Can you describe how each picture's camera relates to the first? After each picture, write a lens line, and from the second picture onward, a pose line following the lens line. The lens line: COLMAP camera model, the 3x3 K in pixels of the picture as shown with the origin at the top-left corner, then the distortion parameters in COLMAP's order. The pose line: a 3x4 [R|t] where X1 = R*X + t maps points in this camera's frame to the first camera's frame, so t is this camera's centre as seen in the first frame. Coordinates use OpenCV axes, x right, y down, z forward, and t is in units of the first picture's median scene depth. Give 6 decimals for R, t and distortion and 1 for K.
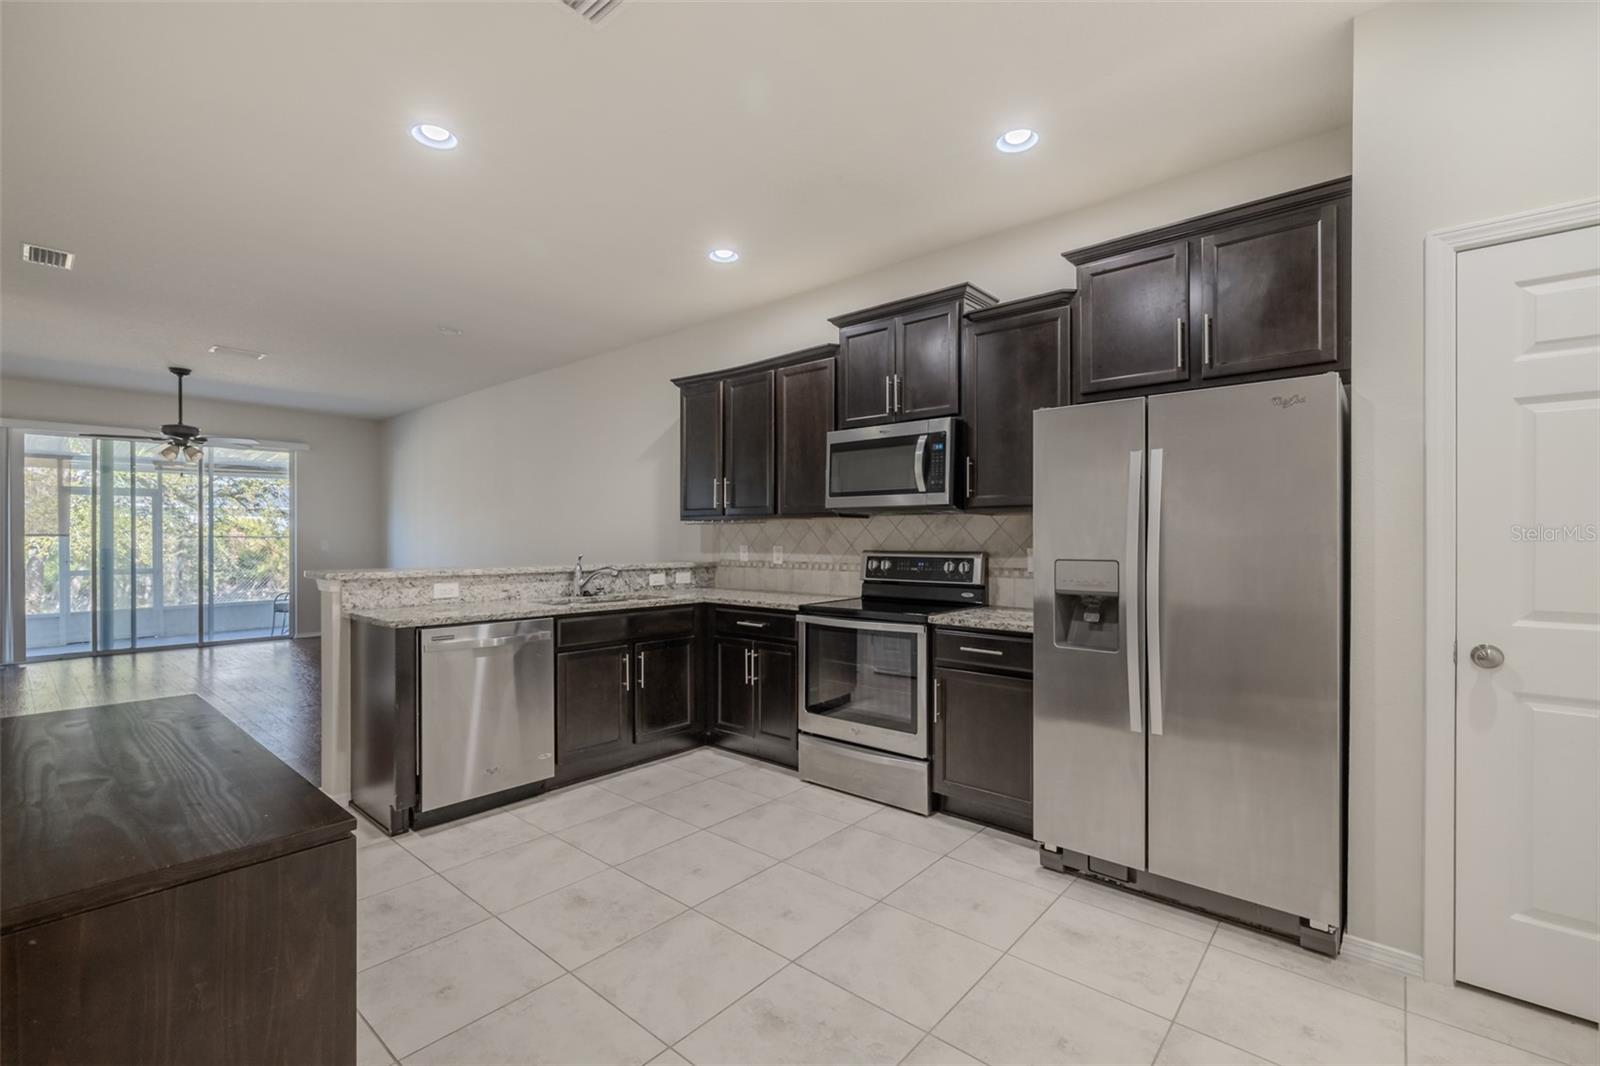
lens RADIAL K [[689.0, 0, 800.3], [0, 689.0, 540.5], [0, 0, 1]] dist [0.001759, -0.000088]
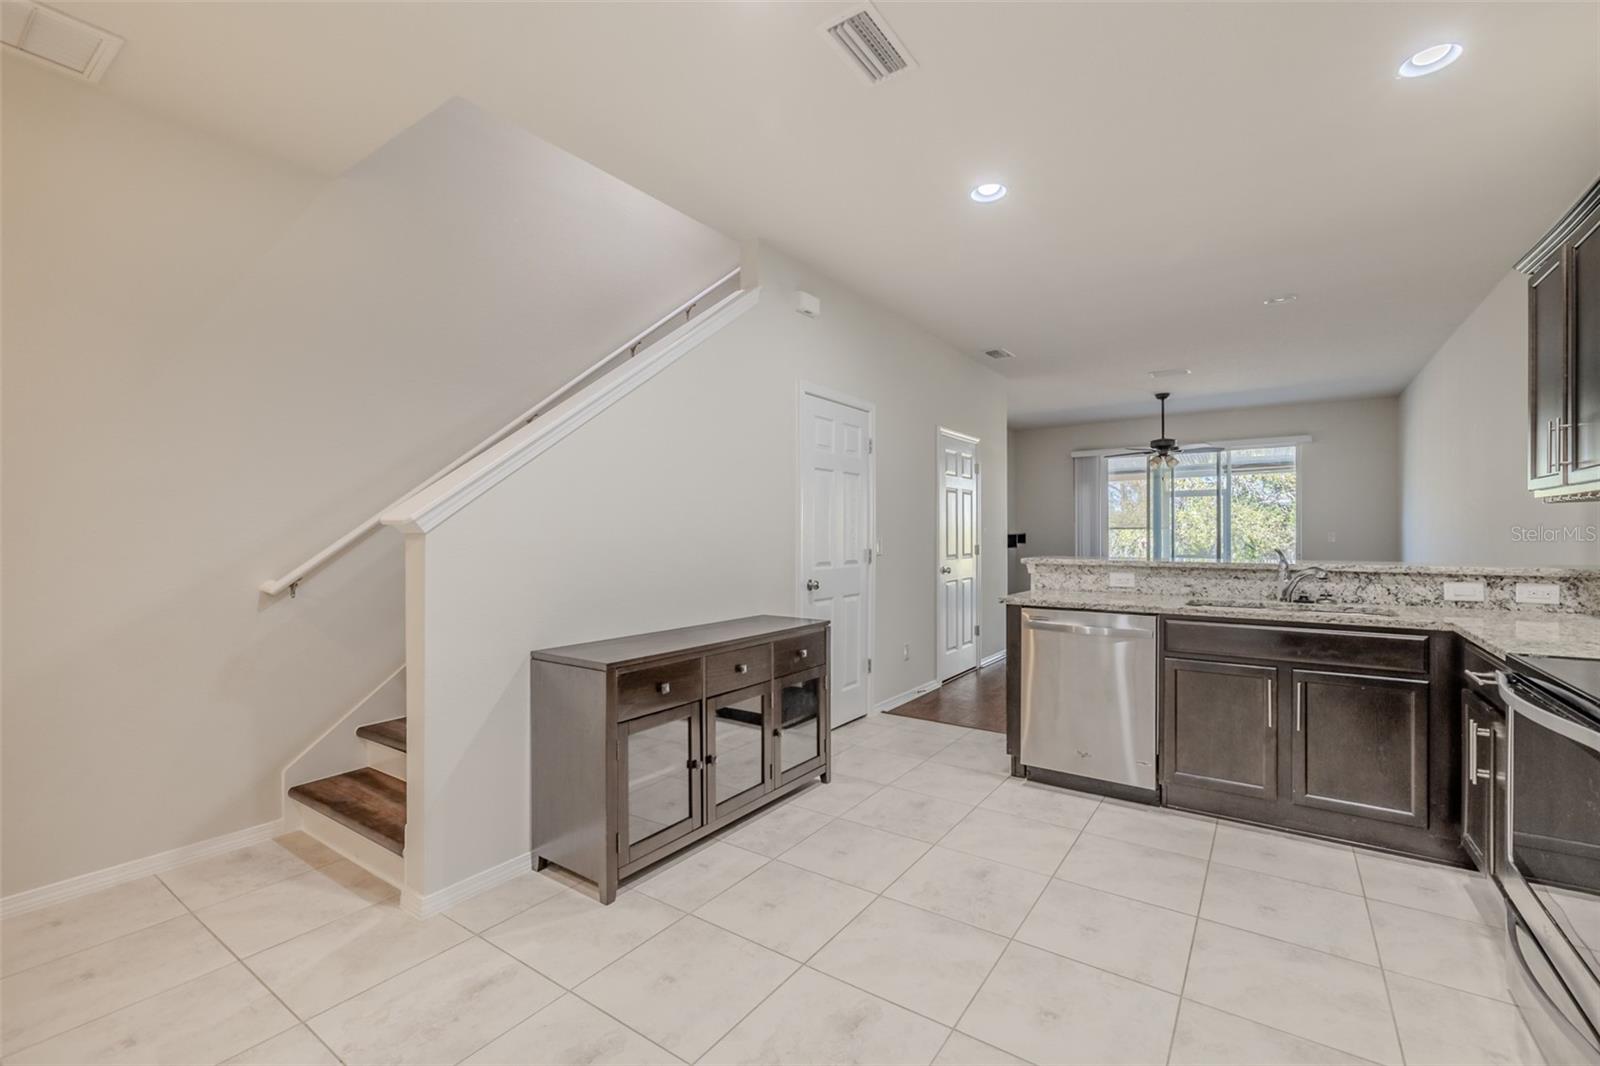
lens RADIAL K [[678.1, 0, 805.4], [0, 678.1, 538.7], [0, 0, 1]] dist [0.000510, 0.000341]
pose [[0.104527, 0.007326, -0.994495, 0.452757], [0.002796, 0.999967, 0.007660, 0.001387], [0.994518, -0.003581, 0.104503, 0.419763]]
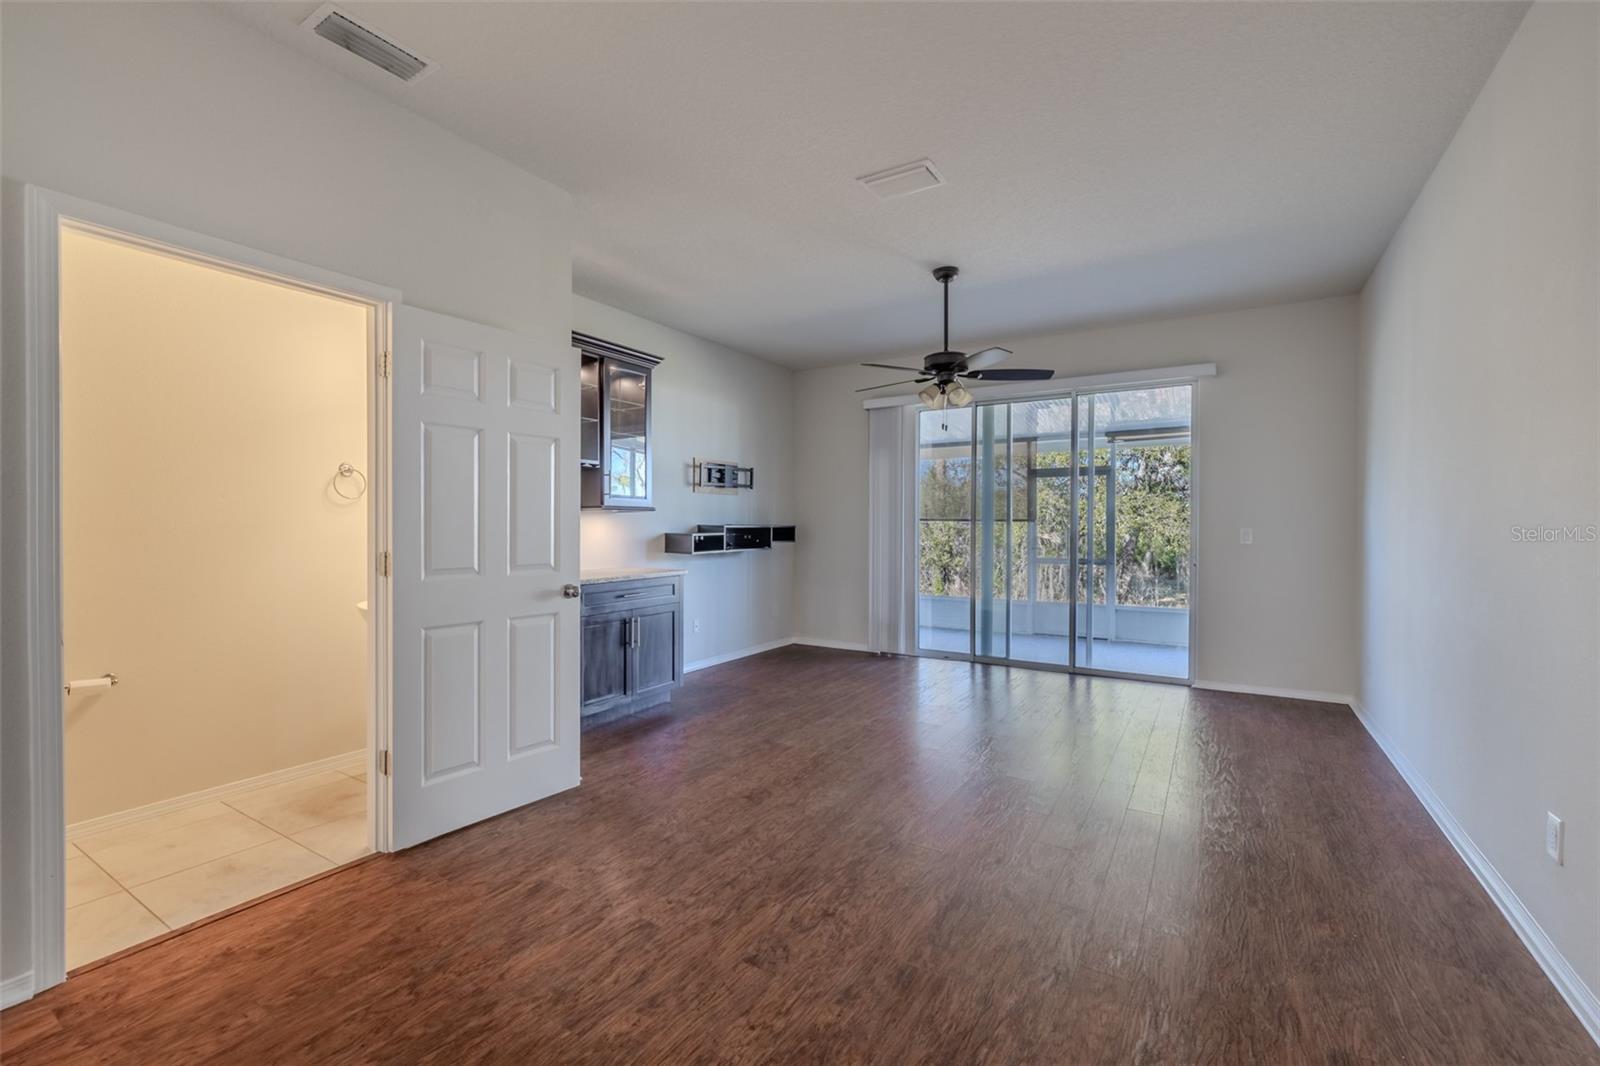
lens RADIAL K [[678.1, 0, 797.2], [0, 678.1, 528.2], [0, 0, 1]] dist [0.000510, 0.000341]
pose [[0.156452, 0.005565, -0.987670, -0.482846], [-0.006638, 0.999967, 0.004582, 0.001596], [0.987663, 0.005839, 0.156483, 1.365995]]
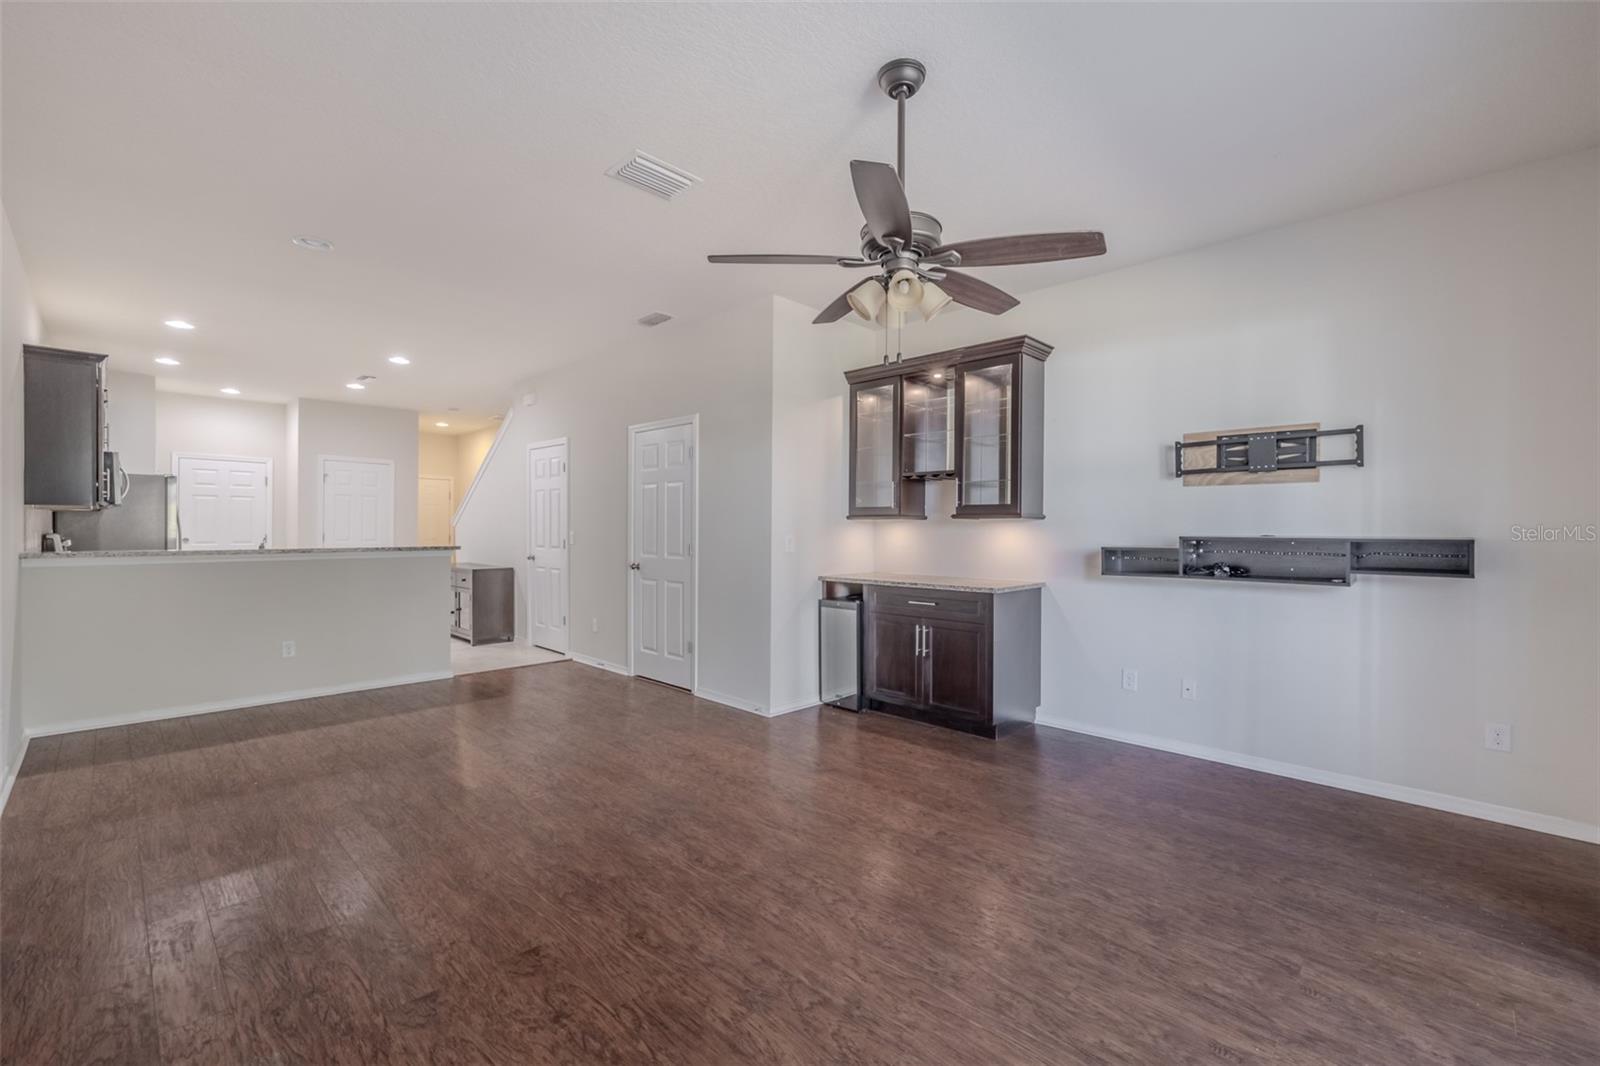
lens RADIAL K [[689.0, 0, 808.6], [0, 689.0, 528.6], [0, 0, 1]] dist [0.001759, -0.000088]
pose [[-0.998143, -0.005751, 0.060637, -1.585472], [-0.005487, 0.999975, 0.004521, -0.009578], [-0.060661, 0.004180, -0.998150, 2.497105]]
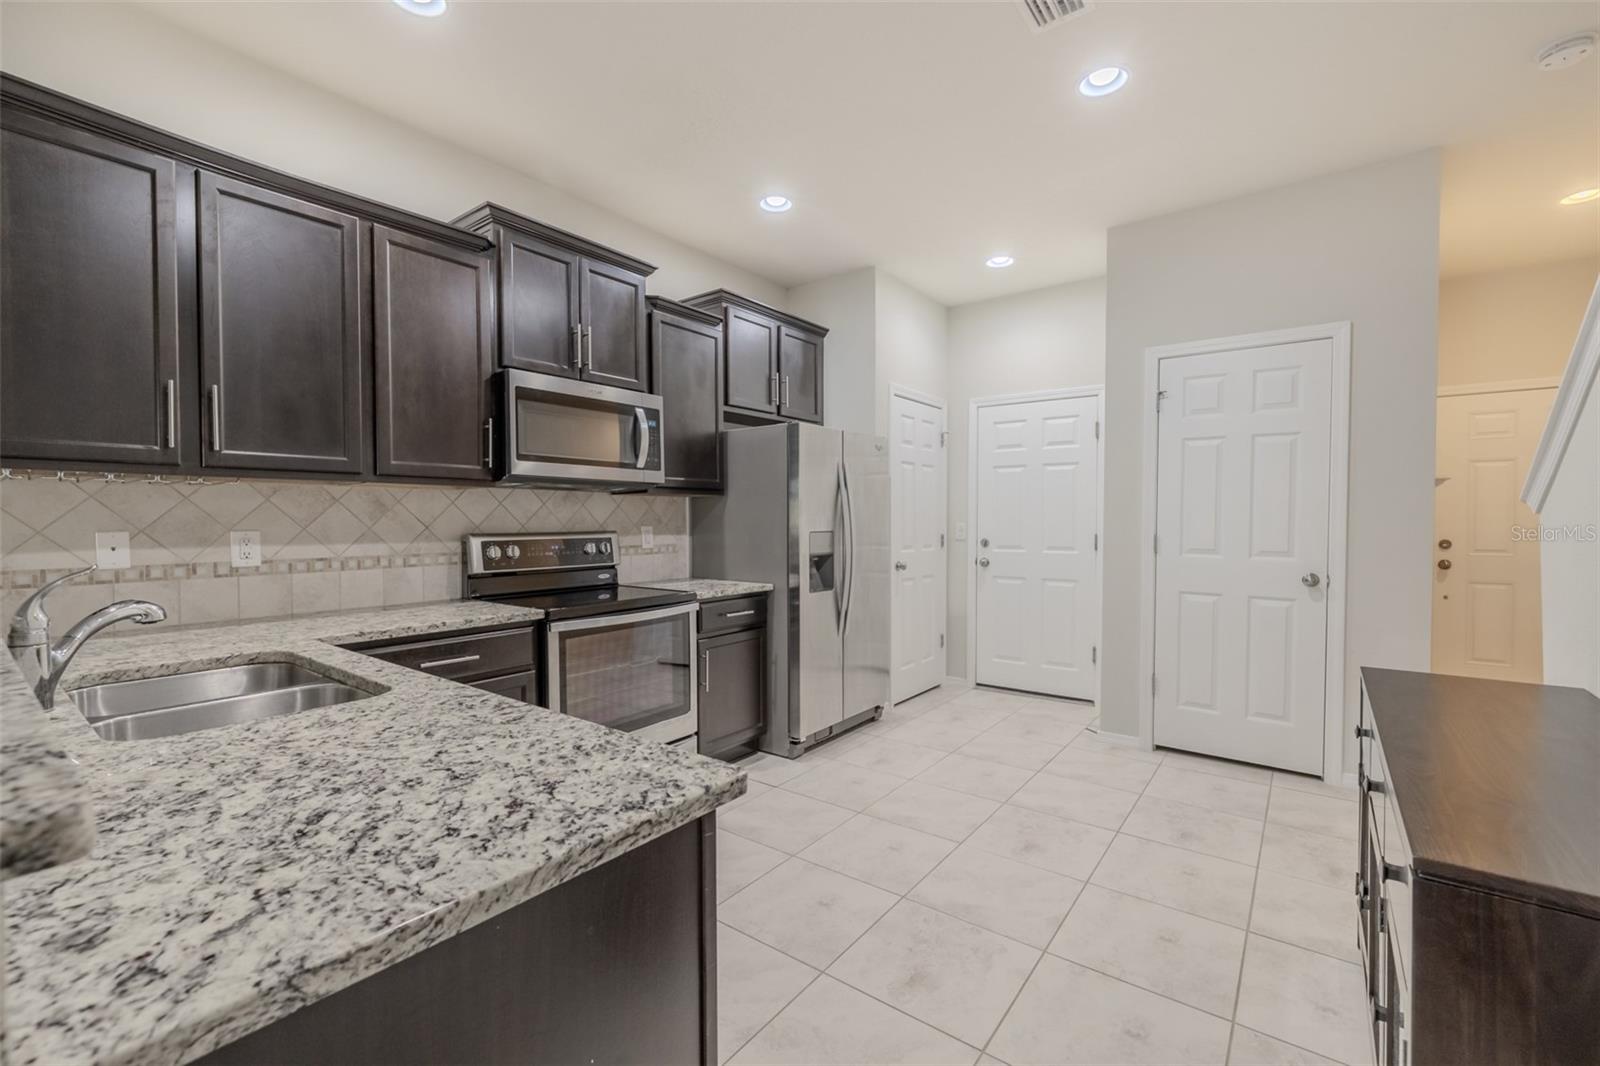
lens RADIAL K [[678.1, 0, 789.6], [0, 678.1, 531.3], [0, 0, 1]] dist [0.000510, 0.000341]
pose [[-0.052481, -0.015668, 0.998499, -0.714219], [0.007406, 0.999843, 0.016079, 0.002907], [-0.998594, 0.008239, -0.052356, 0.789091]]
